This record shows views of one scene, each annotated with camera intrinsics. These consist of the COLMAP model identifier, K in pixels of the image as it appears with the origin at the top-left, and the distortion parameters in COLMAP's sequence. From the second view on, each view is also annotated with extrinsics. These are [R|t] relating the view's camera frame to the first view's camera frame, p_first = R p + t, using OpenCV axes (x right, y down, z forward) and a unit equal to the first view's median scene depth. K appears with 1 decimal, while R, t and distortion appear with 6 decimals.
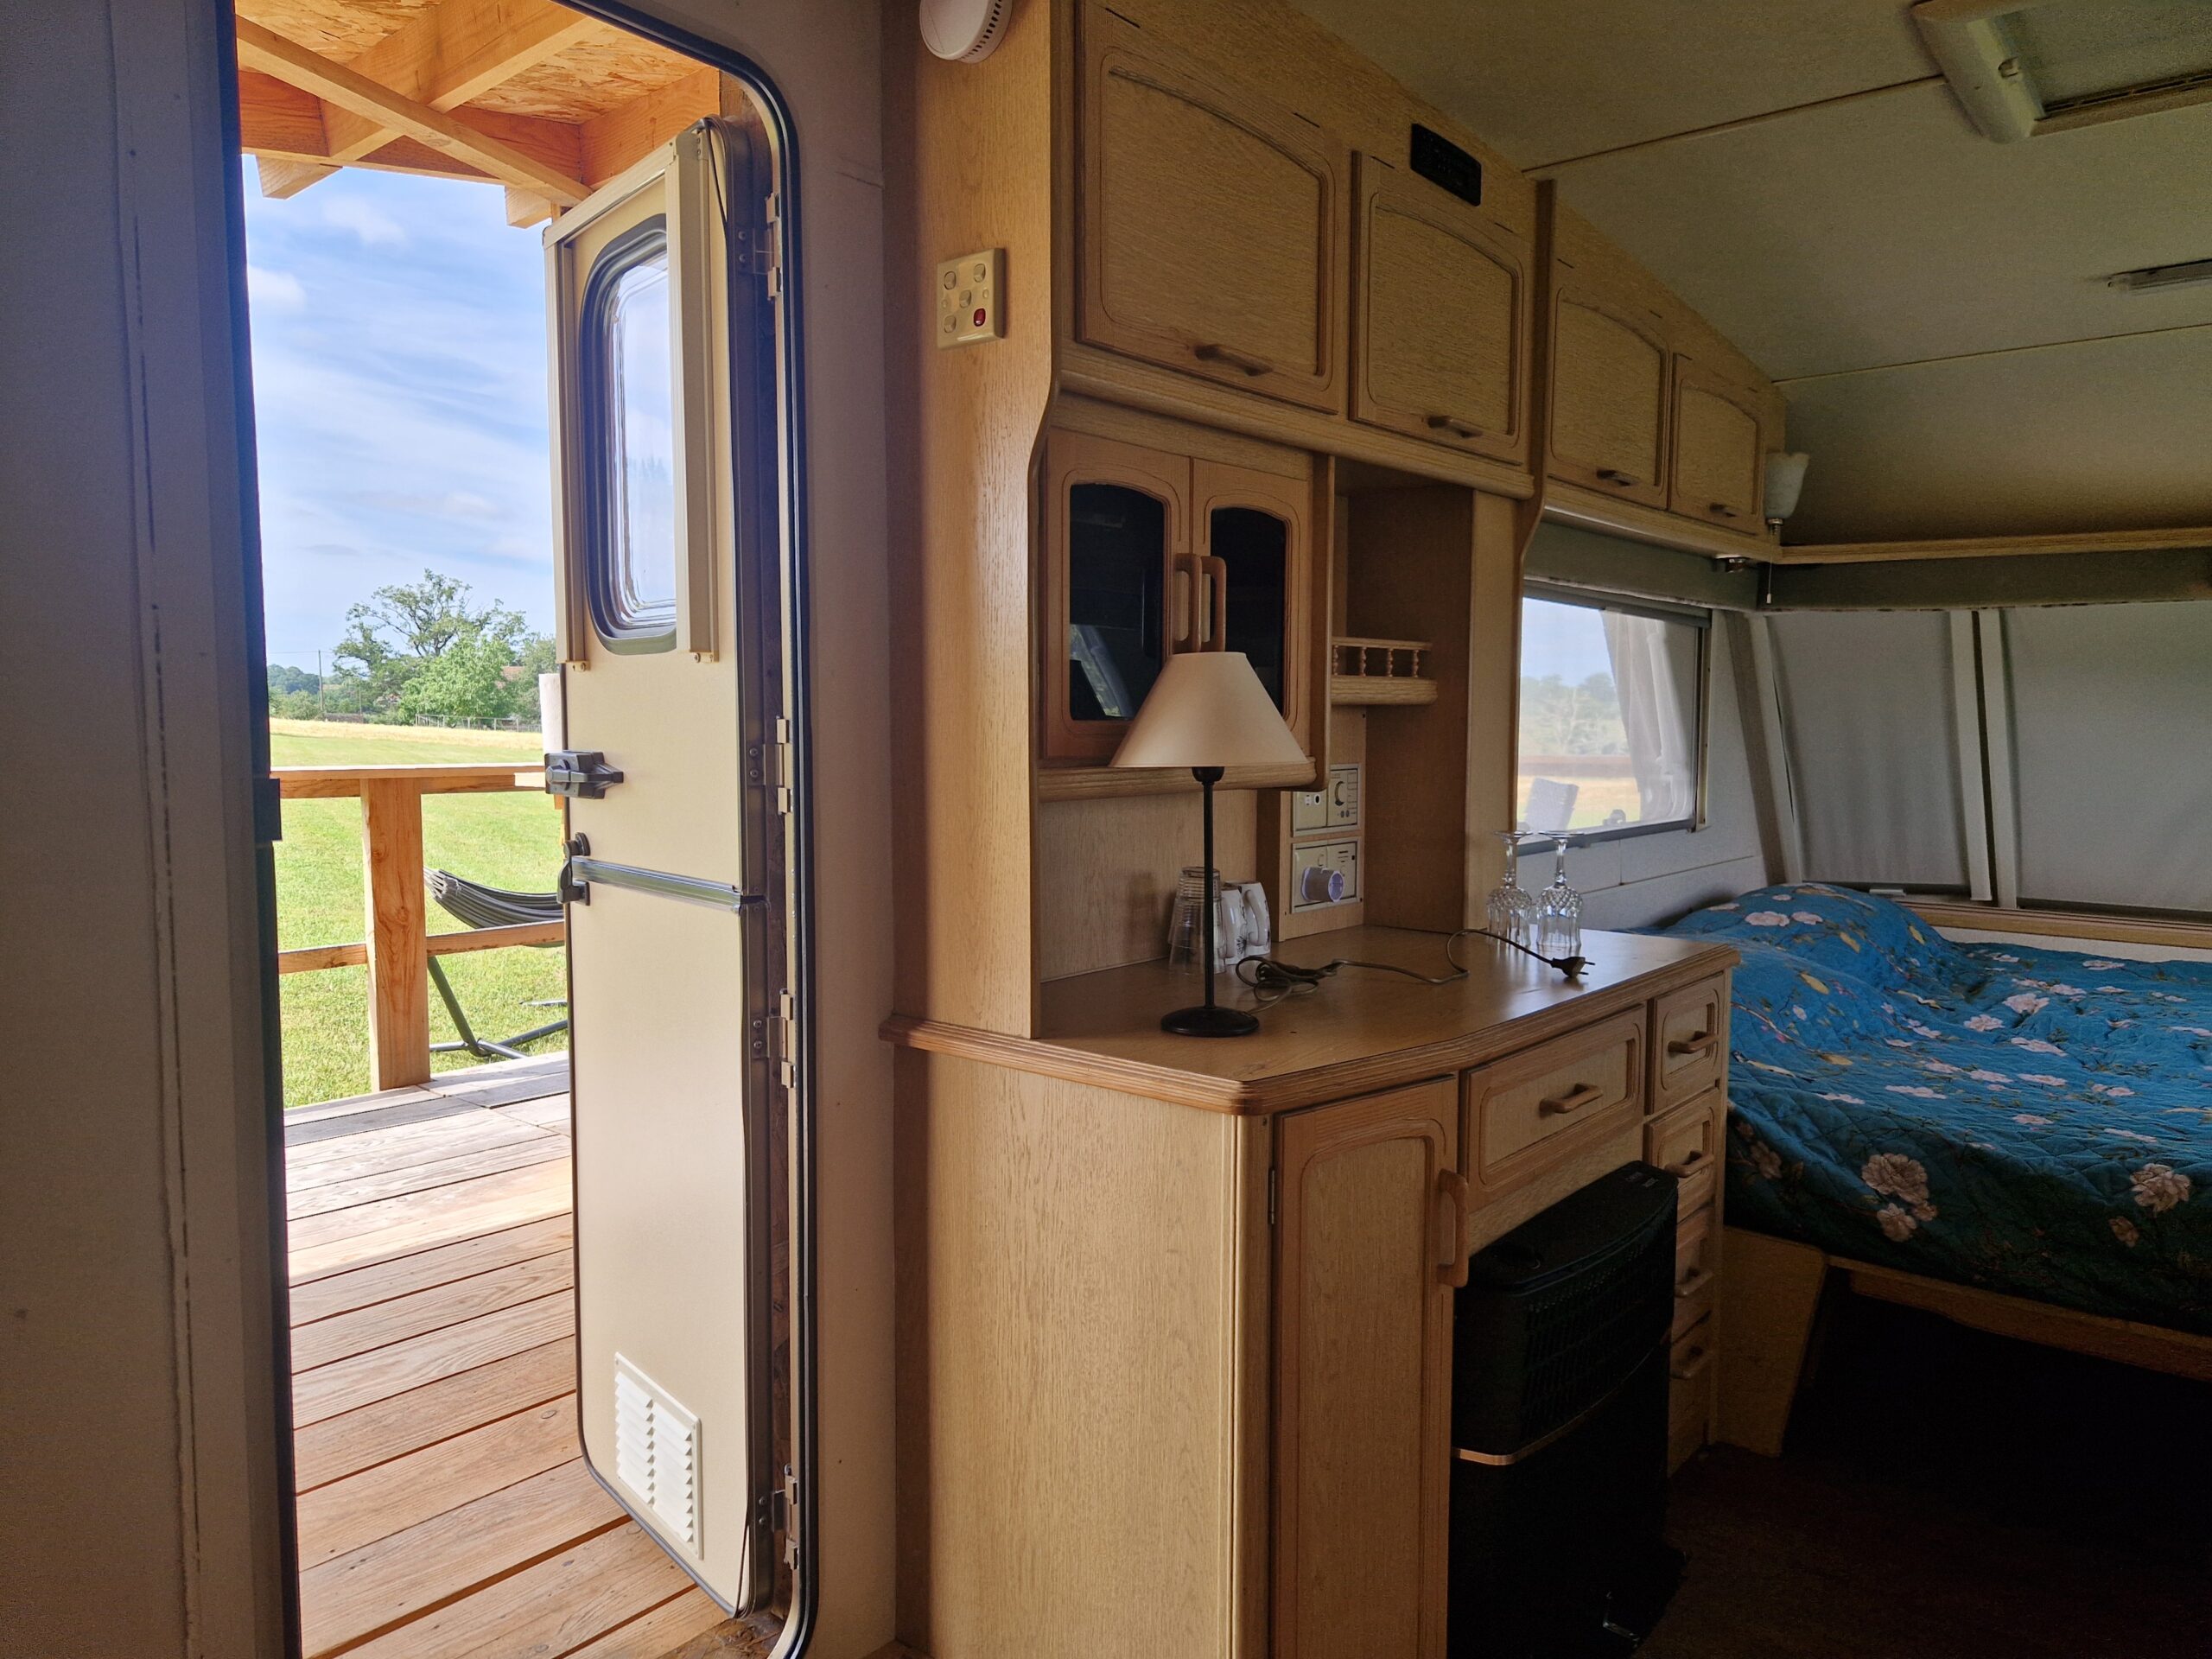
lens RADIAL K [[1478.0, 0, 1097.4], [0, 1478.0, 823.9], [0, 0, 1]] dist [0.063691, -0.042768]
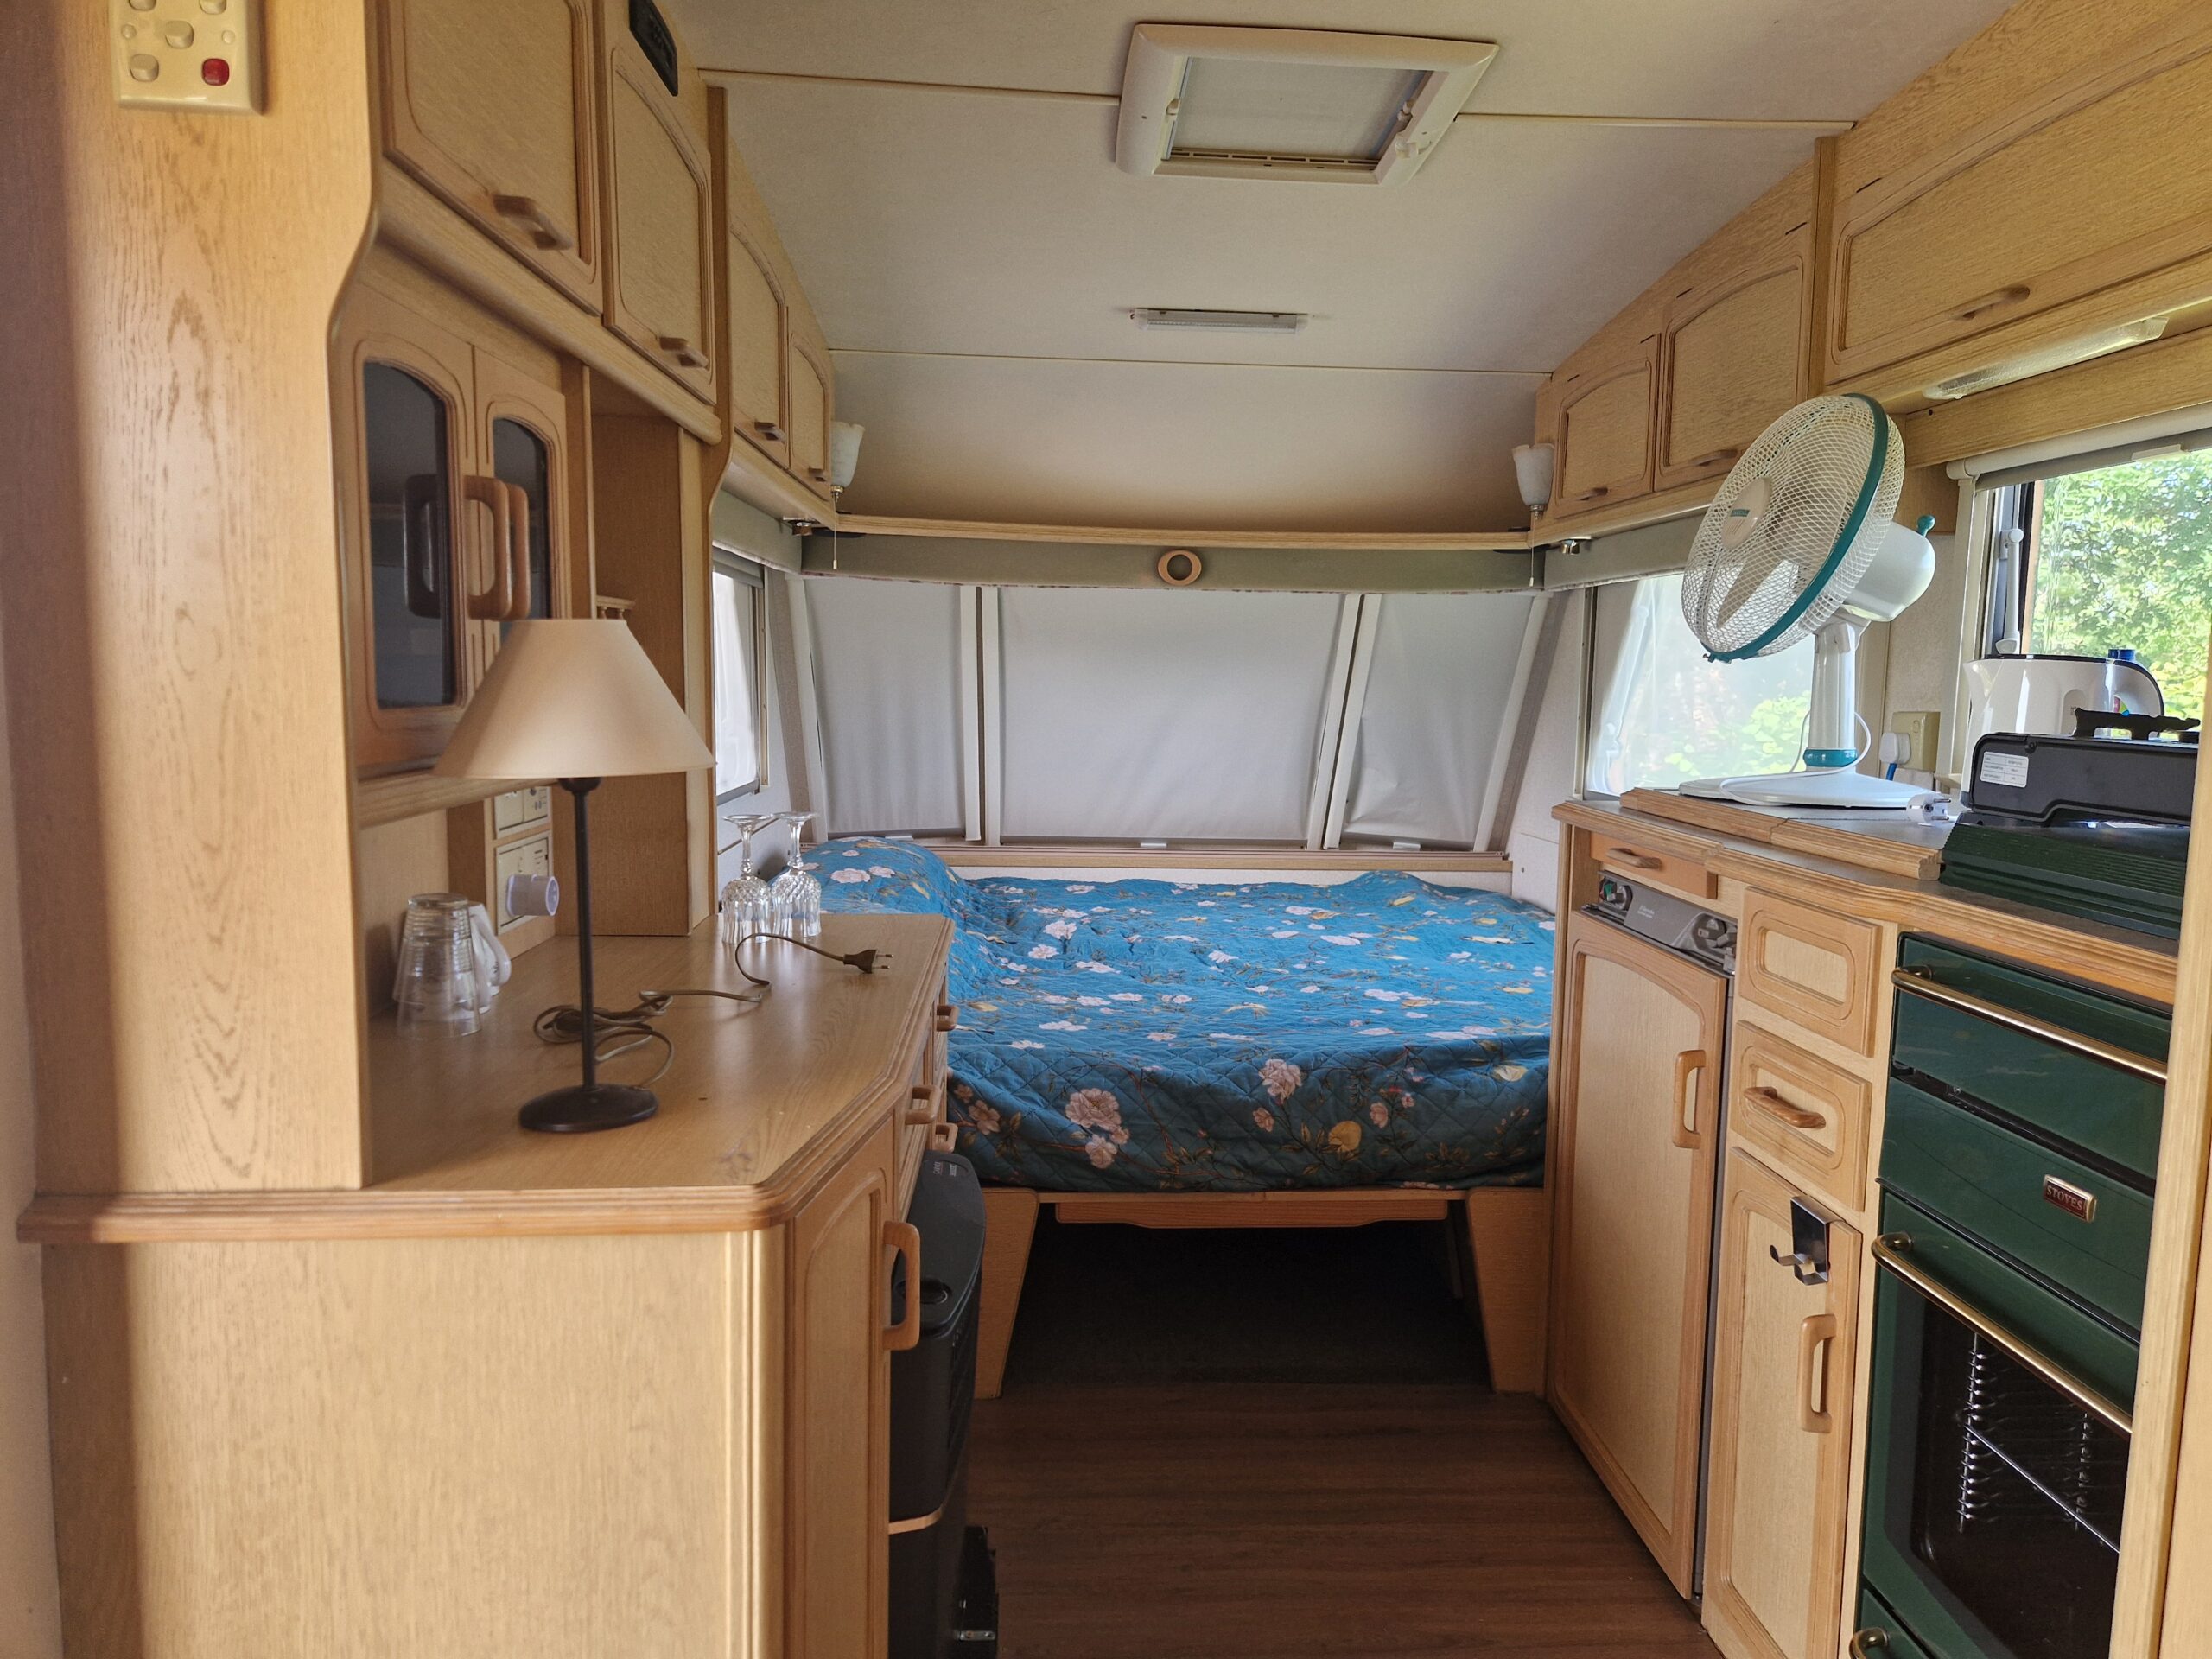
lens RADIAL K [[1478.0, 0, 1125.7], [0, 1478.0, 819.4], [0, 0, 1]] dist [0.063691, -0.042768]
pose [[0.725586, -0.061976, 0.685335, -0.166350], [0.038207, 0.998028, 0.049803, -0.028156], [-0.687070, -0.009951, 0.726523, 0.178526]]
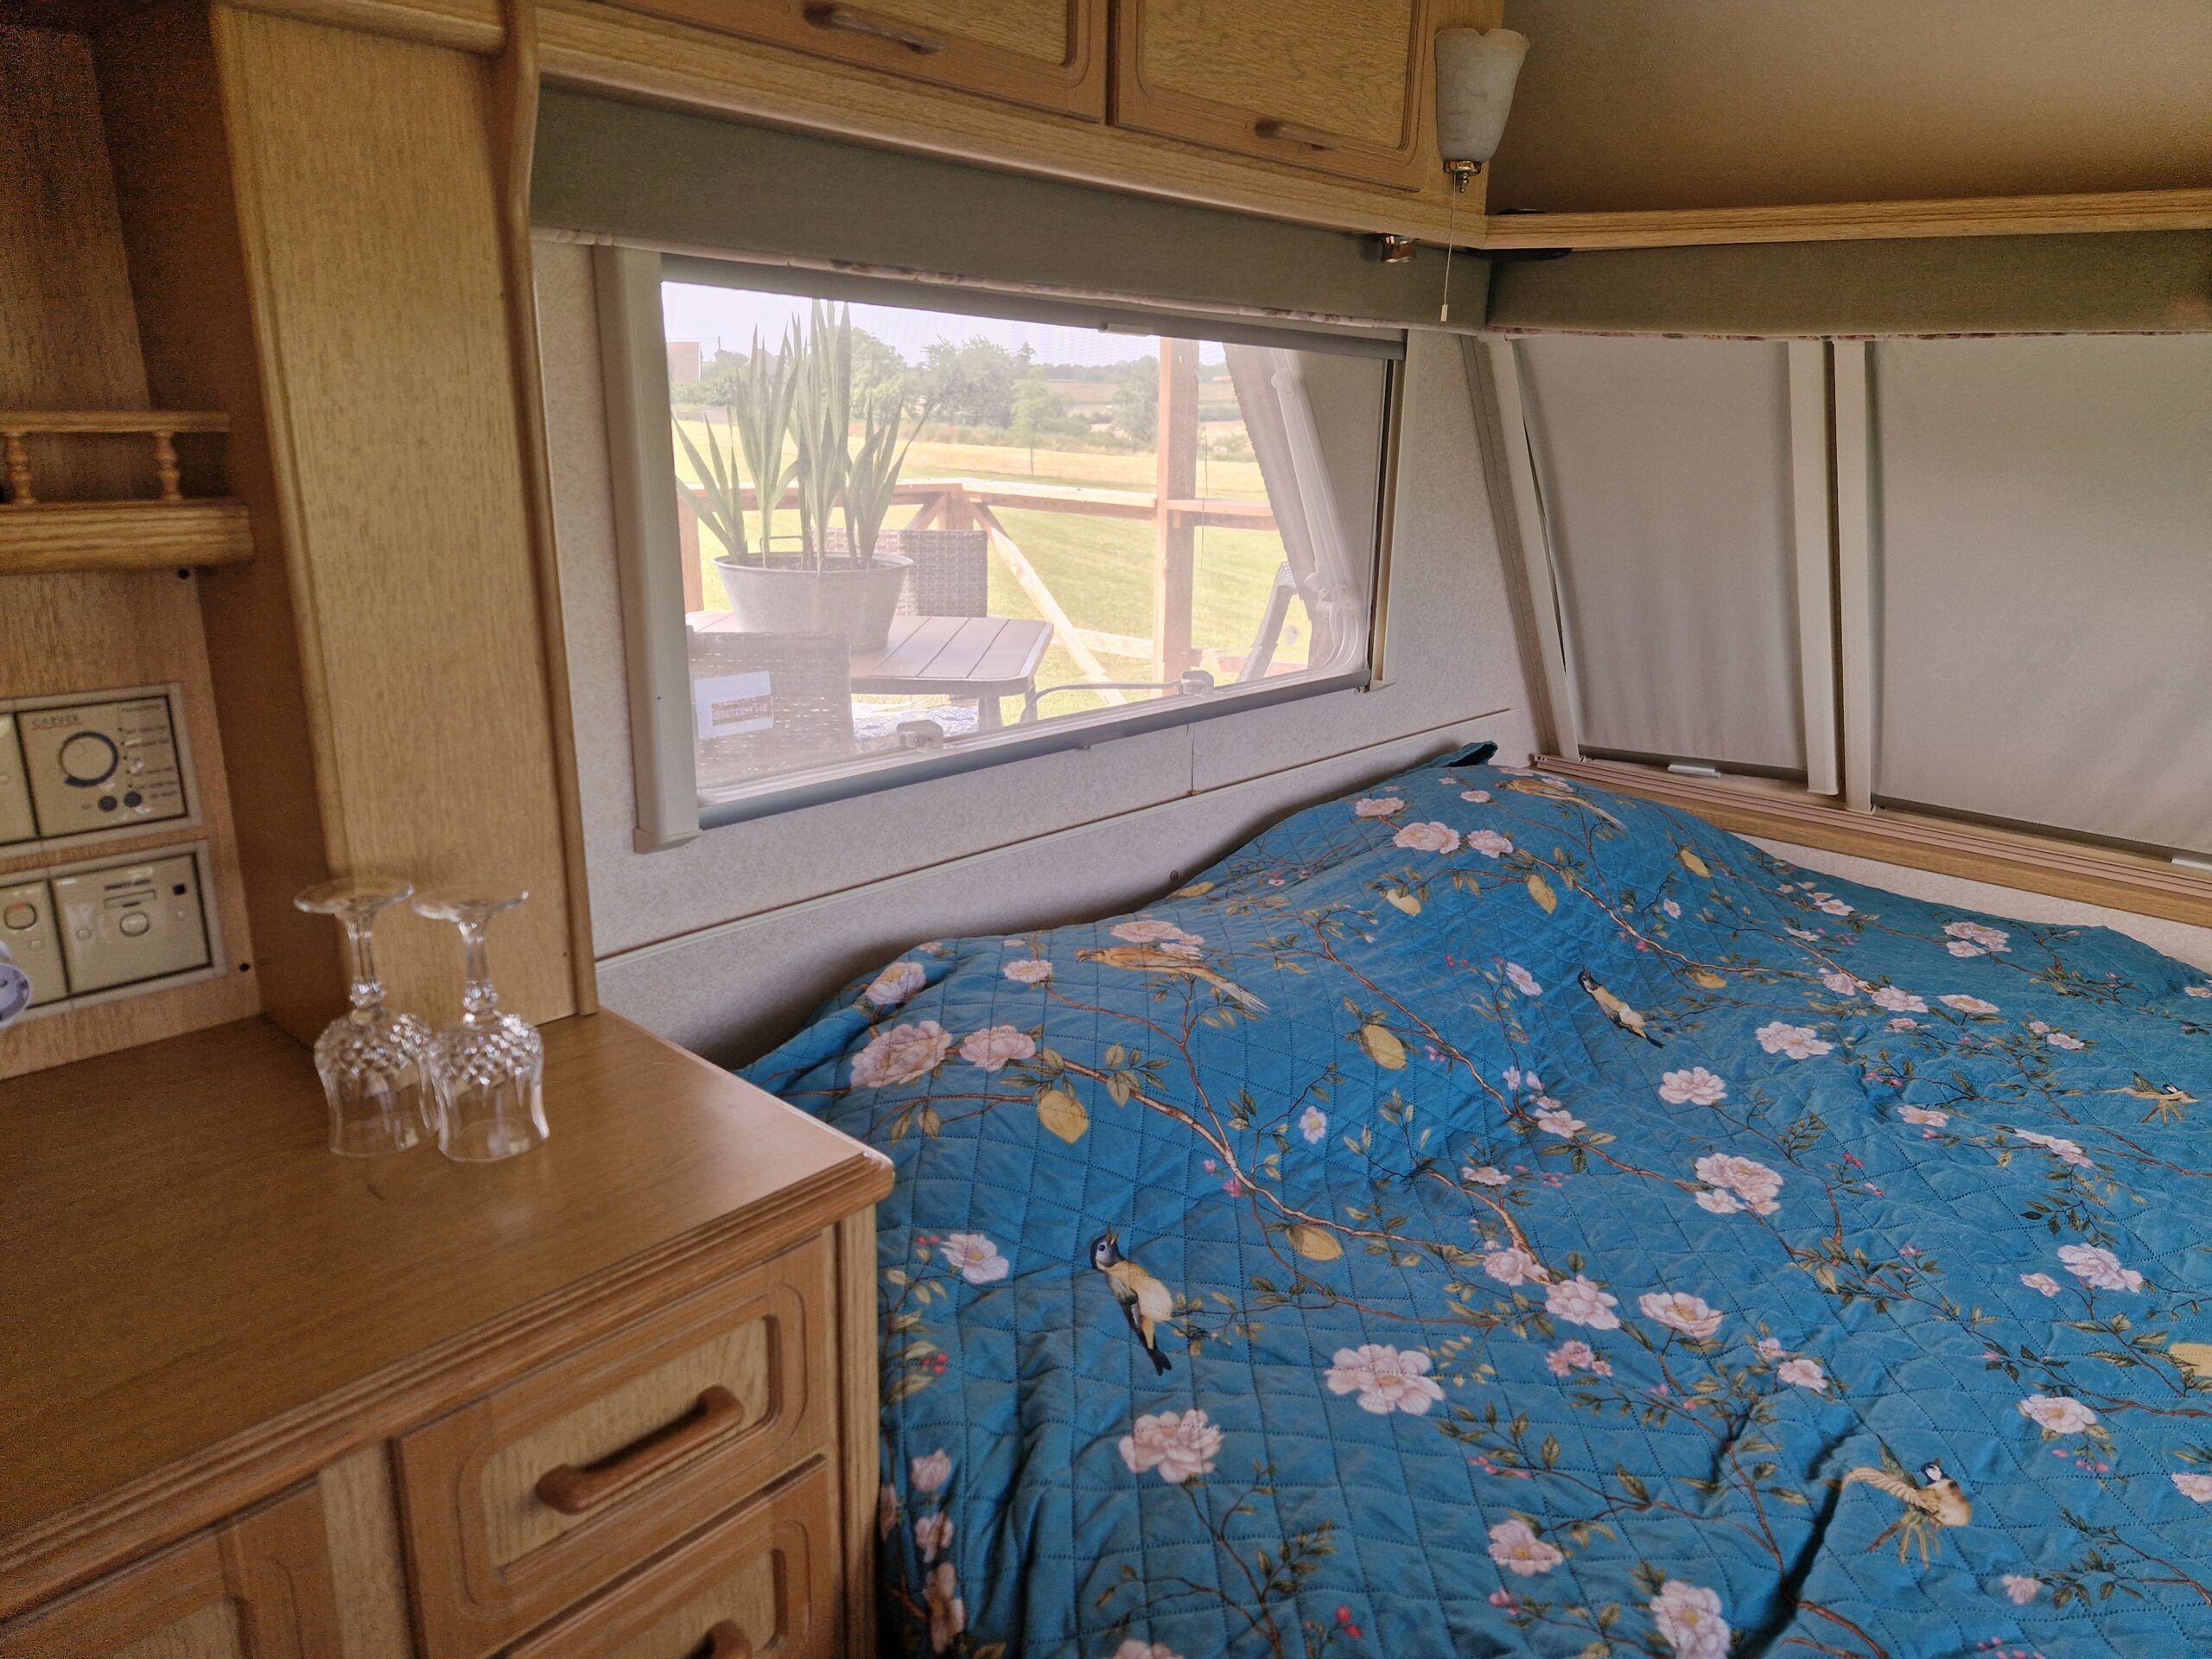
lens RADIAL K [[1478.0, 0, 1116.8], [0, 1478.0, 828.8], [0, 0, 1]] dist [0.063691, -0.042768]
pose [[0.999310, 0.030398, -0.021325, 0.498493], [-0.025449, 0.978884, 0.202826, -0.102757], [0.027040, -0.202144, 0.978983, 0.583131]]
